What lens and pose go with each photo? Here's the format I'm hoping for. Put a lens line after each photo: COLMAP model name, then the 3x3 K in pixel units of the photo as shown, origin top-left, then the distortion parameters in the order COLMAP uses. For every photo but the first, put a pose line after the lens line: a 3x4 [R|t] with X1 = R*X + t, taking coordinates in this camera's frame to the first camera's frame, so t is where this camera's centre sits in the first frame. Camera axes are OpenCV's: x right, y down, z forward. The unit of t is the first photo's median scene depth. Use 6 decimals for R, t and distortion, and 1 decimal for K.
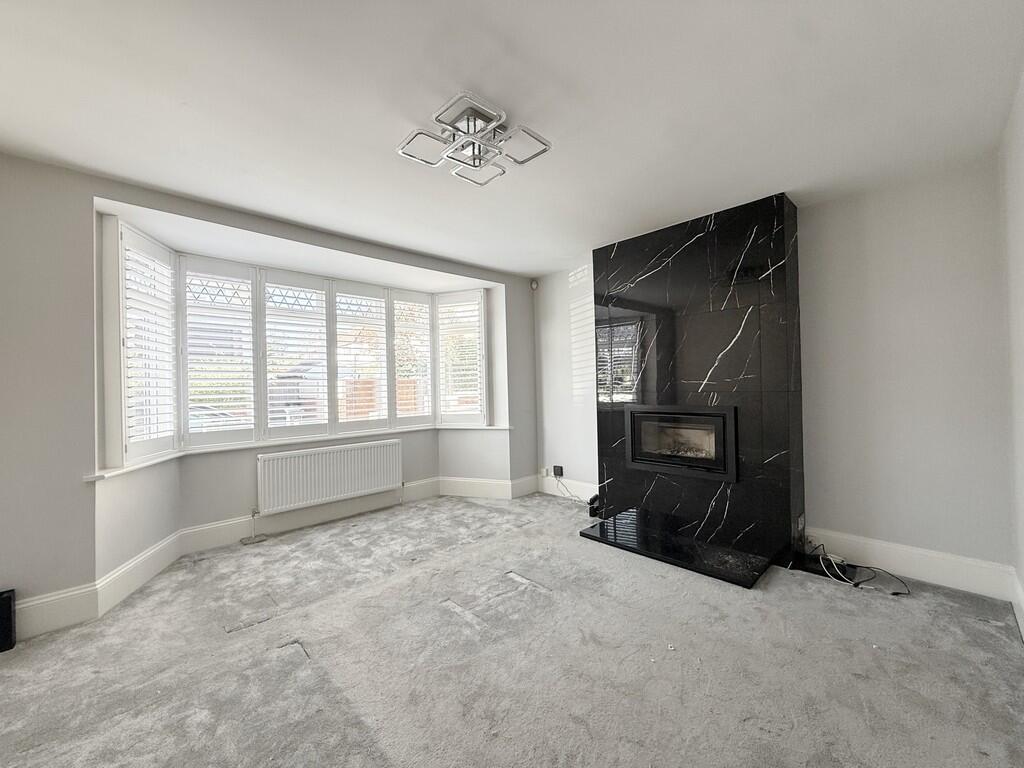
lens RADIAL K [[404.9, 0, 509.4], [0, 404.9, 381.8], [0, 0, 1]] dist [-0.001161, -0.000312]
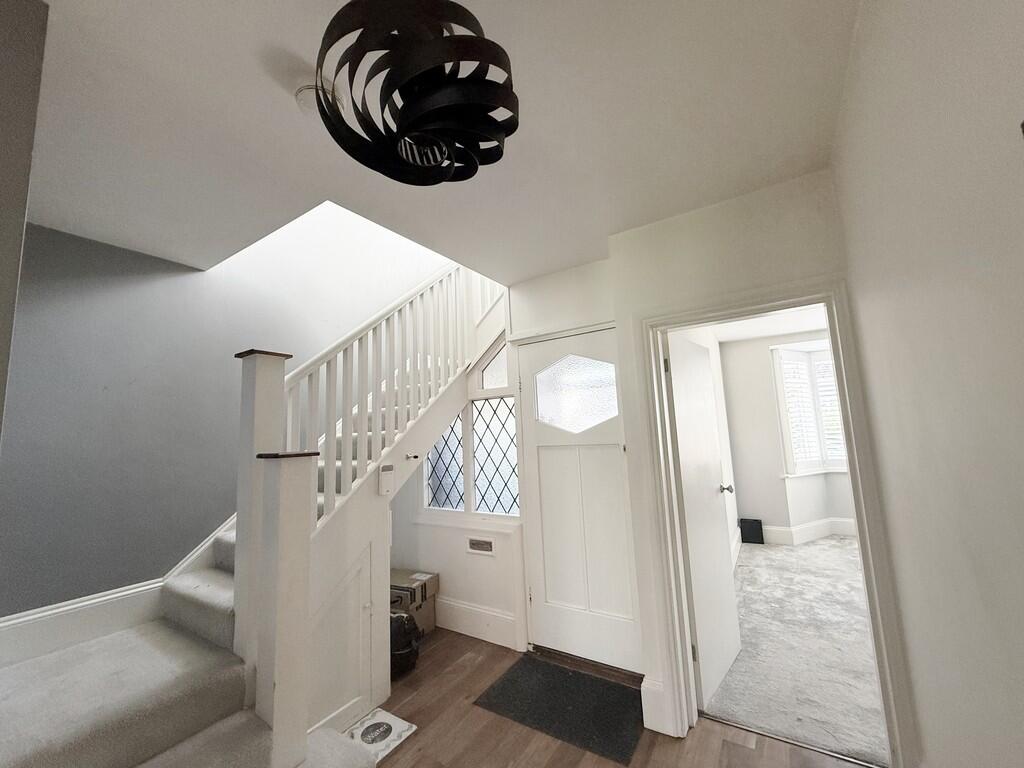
lens RADIAL K [[404.9, 0, 508.1], [0, 404.9, 383.1], [0, 0, 1]] dist [-0.001161, -0.000312]
pose [[0.219906, -0.114685, -0.968756, 0.743200], [0.040916, 0.993276, -0.108299, -0.077148], [0.974663, -0.015822, 0.223119, -0.853510]]
